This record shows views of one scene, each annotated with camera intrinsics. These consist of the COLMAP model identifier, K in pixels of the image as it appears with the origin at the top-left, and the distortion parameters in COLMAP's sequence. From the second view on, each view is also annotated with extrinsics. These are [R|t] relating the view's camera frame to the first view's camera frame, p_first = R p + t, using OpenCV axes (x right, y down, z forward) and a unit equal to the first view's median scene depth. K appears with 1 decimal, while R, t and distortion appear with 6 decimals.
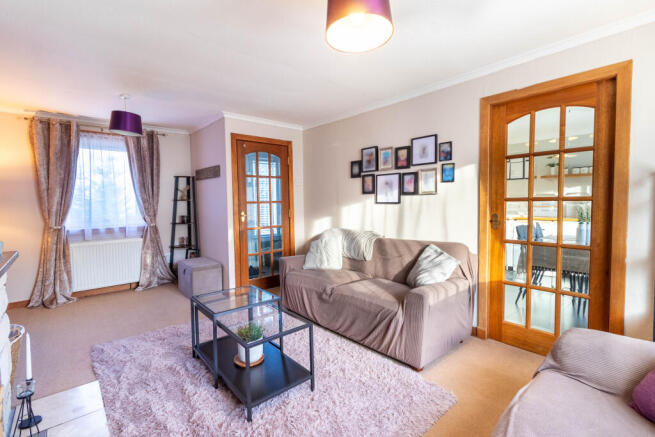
lens RADIAL K [[302.3, 0, 326.0], [0, 302.3, 219.2], [0, 0, 1]] dist [0.005326, 0.000510]
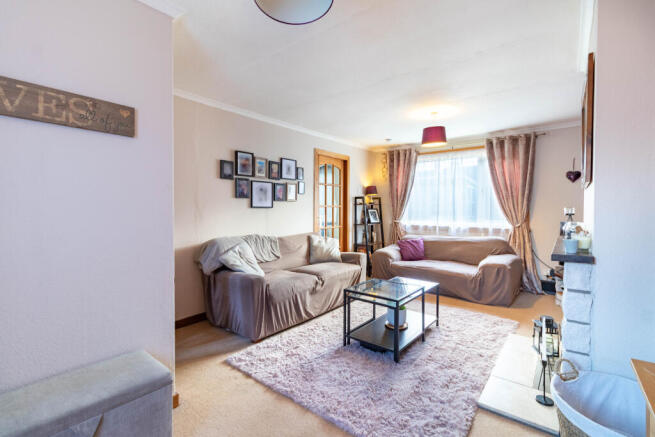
lens RADIAL K [[302.3, 0, 324.4], [0, 302.3, 213.7], [0, 0, 1]] dist [0.005326, 0.000510]
pose [[-0.179555, -0.024734, 0.983437, -1.023663], [0.042158, 0.998572, 0.032812, -0.060704], [-0.982844, 0.047352, -0.178256, 1.054848]]
